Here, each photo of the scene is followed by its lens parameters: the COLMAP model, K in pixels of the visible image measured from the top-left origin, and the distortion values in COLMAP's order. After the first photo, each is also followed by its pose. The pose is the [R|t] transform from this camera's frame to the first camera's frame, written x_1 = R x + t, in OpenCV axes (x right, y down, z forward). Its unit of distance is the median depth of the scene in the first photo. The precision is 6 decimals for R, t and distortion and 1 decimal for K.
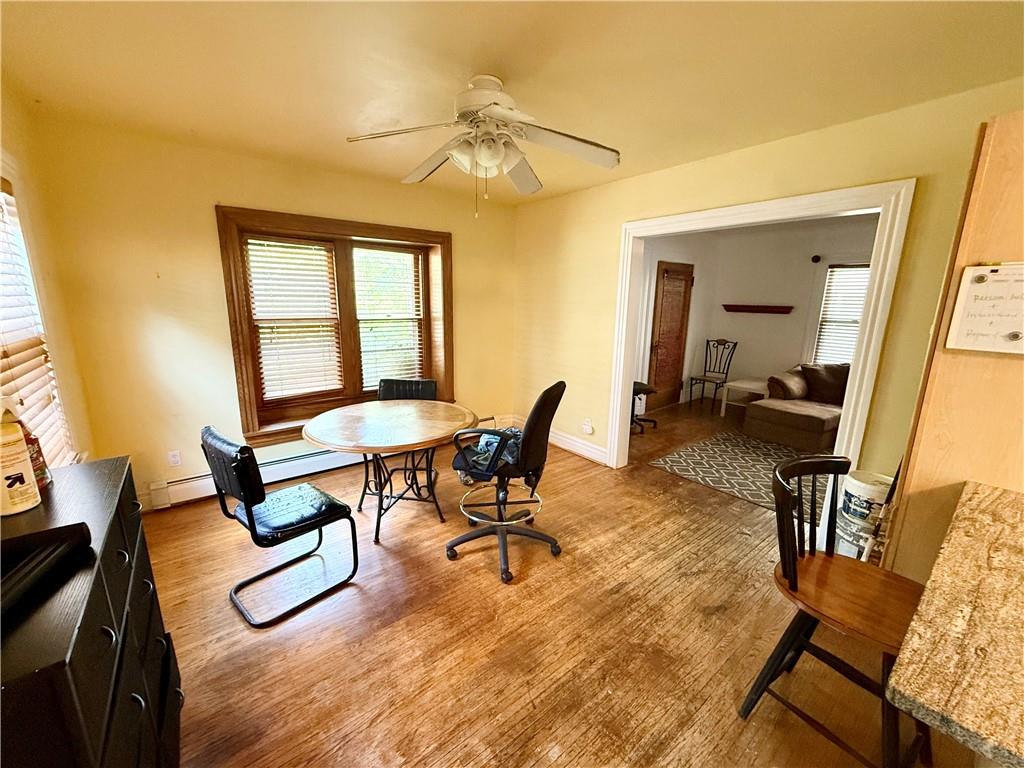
lens RADIAL K [[405.5, 0, 512.0], [0, 405.5, 384.0], [0, 0, 1]] dist [-0.000363, -0.000020]
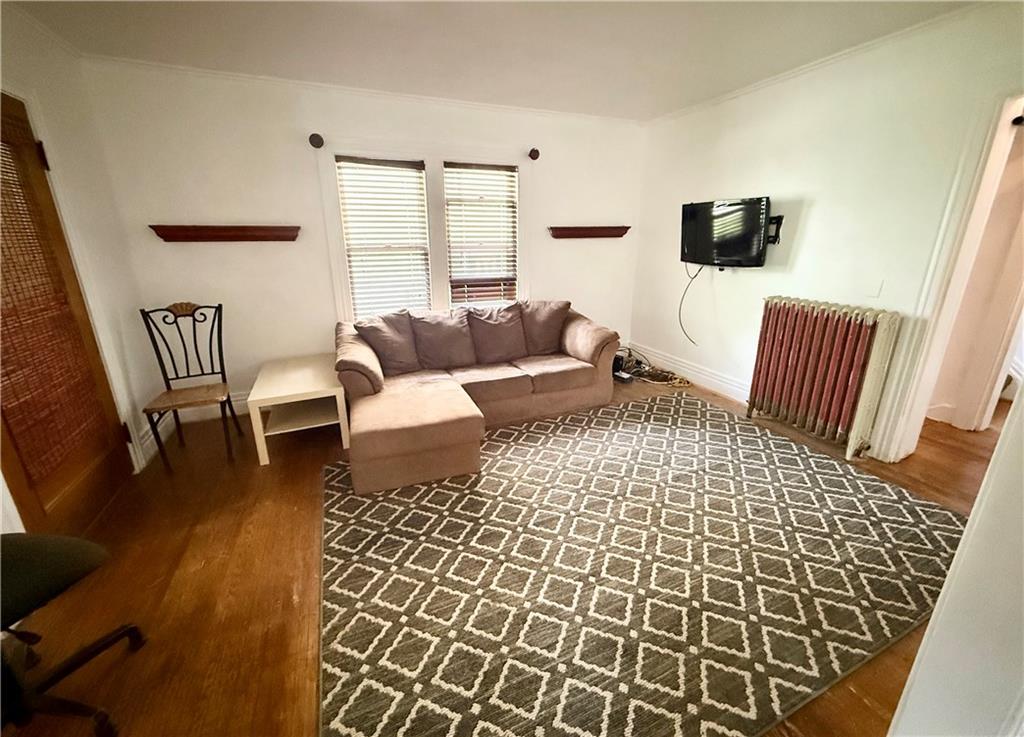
lens RADIAL K [[416.3, 0, 512.0], [0, 416.3, 368.5], [0, 0, 1]] dist [-0.000125, 0.000087]
pose [[0.278374, -0.304596, 0.910895, 0.183041], [0.210222, 0.944709, 0.251659, -0.088005], [-0.937185, 0.121435, 0.327015, 0.544250]]
